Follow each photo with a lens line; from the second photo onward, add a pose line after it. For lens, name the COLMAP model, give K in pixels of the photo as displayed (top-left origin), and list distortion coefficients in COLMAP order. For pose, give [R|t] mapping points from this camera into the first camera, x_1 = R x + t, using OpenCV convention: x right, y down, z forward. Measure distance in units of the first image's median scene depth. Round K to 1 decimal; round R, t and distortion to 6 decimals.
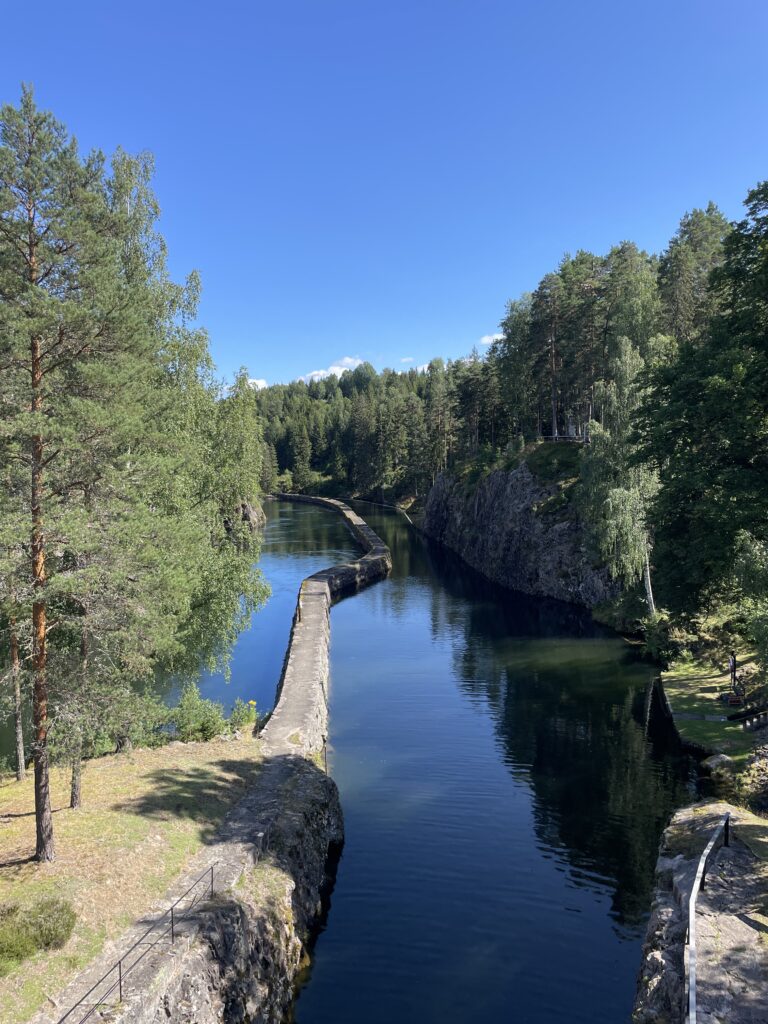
lens RADIAL K [[775.1, 0, 383.7], [0, 775.1, 512.5], [0, 0, 1]] dist [0.049609, -0.043523]
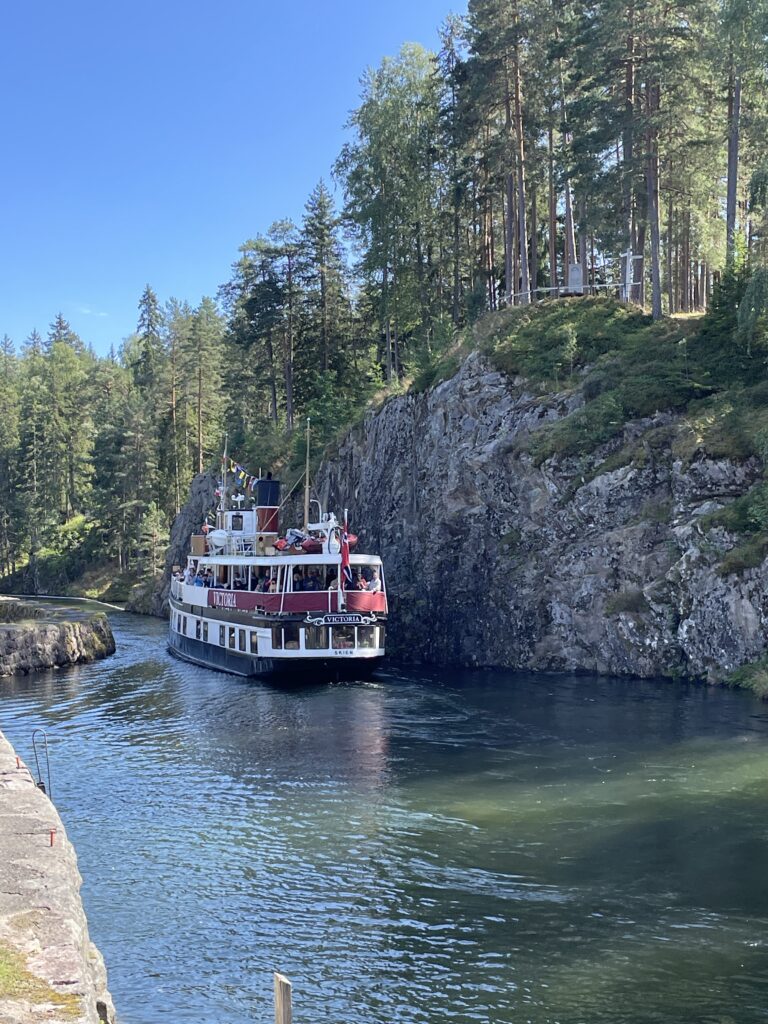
lens RADIAL K [[1489.2, 0, 384.8], [0, 1489.2, 512.7], [0, 0, 1]] dist [0.101565, 0.000000]
pose [[0.968010, 0.017784, 0.250282, -0.057310], [0.013434, 0.992381, -0.122475, 0.119060], [-0.250553, 0.121919, 0.960395, 0.334243]]
